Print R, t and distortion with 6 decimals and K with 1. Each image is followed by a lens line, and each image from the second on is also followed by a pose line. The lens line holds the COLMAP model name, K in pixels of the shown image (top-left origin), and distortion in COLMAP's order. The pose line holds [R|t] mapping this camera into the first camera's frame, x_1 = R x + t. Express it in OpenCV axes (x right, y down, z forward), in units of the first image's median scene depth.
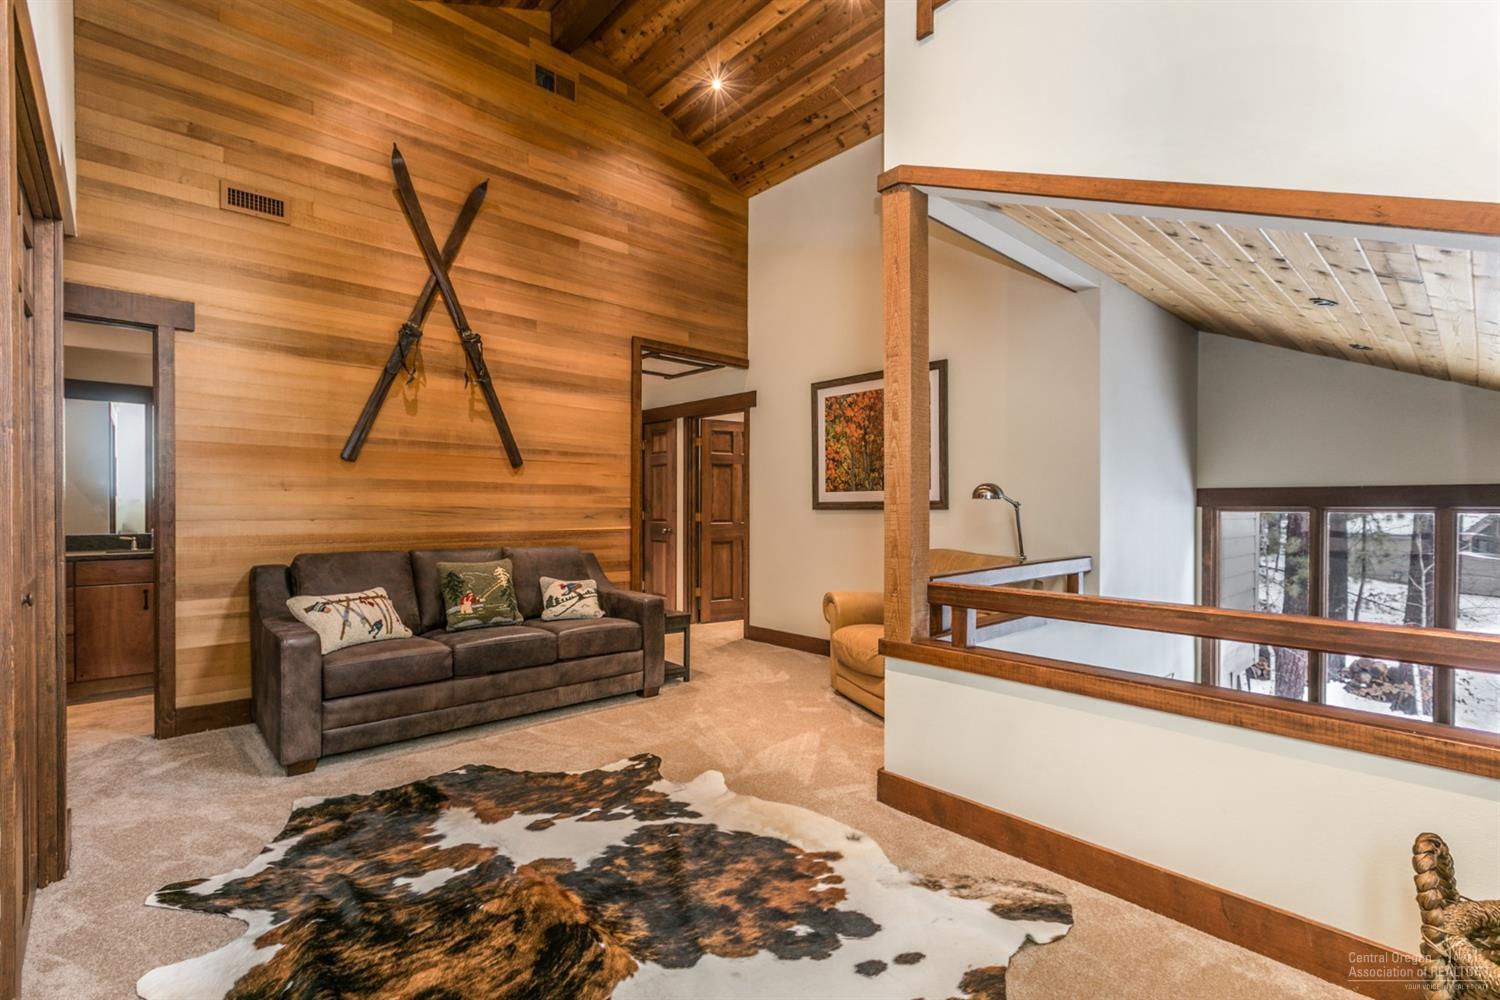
lens RADIAL K [[679.3, 0, 745.3], [0, 679.3, 509.9], [0, 0, 1]] dist [0.002761, 0.000186]
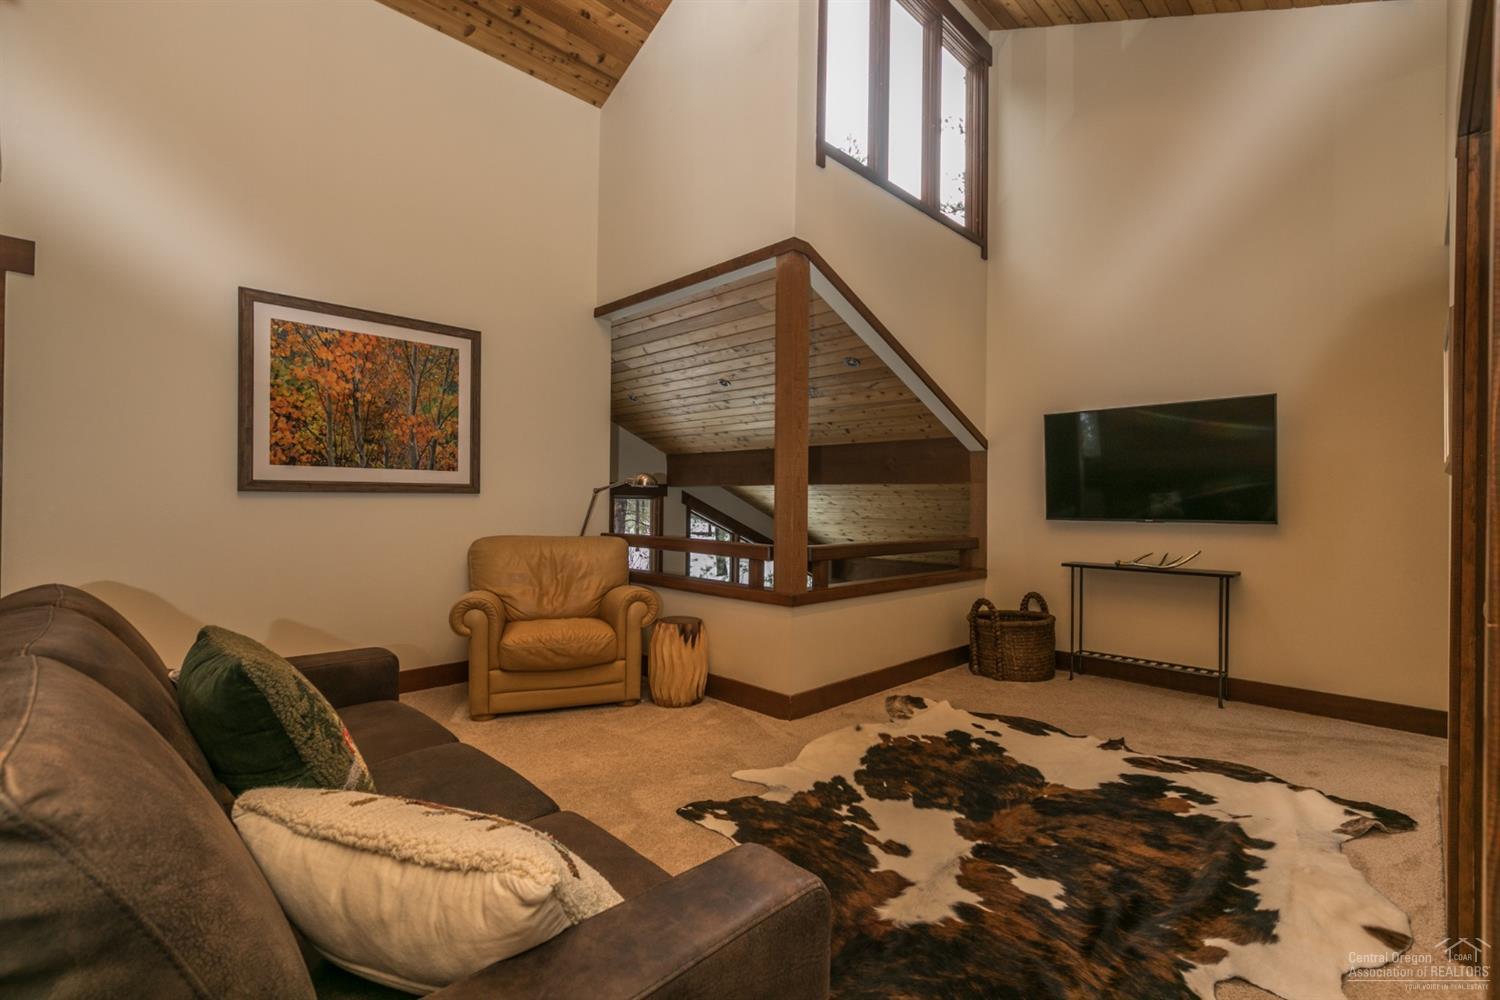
lens RADIAL K [[679.3, 0, 745.5], [0, 679.3, 498.6], [0, 0, 1]] dist [0.002761, 0.000186]
pose [[-0.049087, 0.000355, 0.998794, -1.158972], [-0.008435, 0.999964, -0.000770, 0.005937], [-0.998759, -0.008463, -0.049082, 1.219047]]
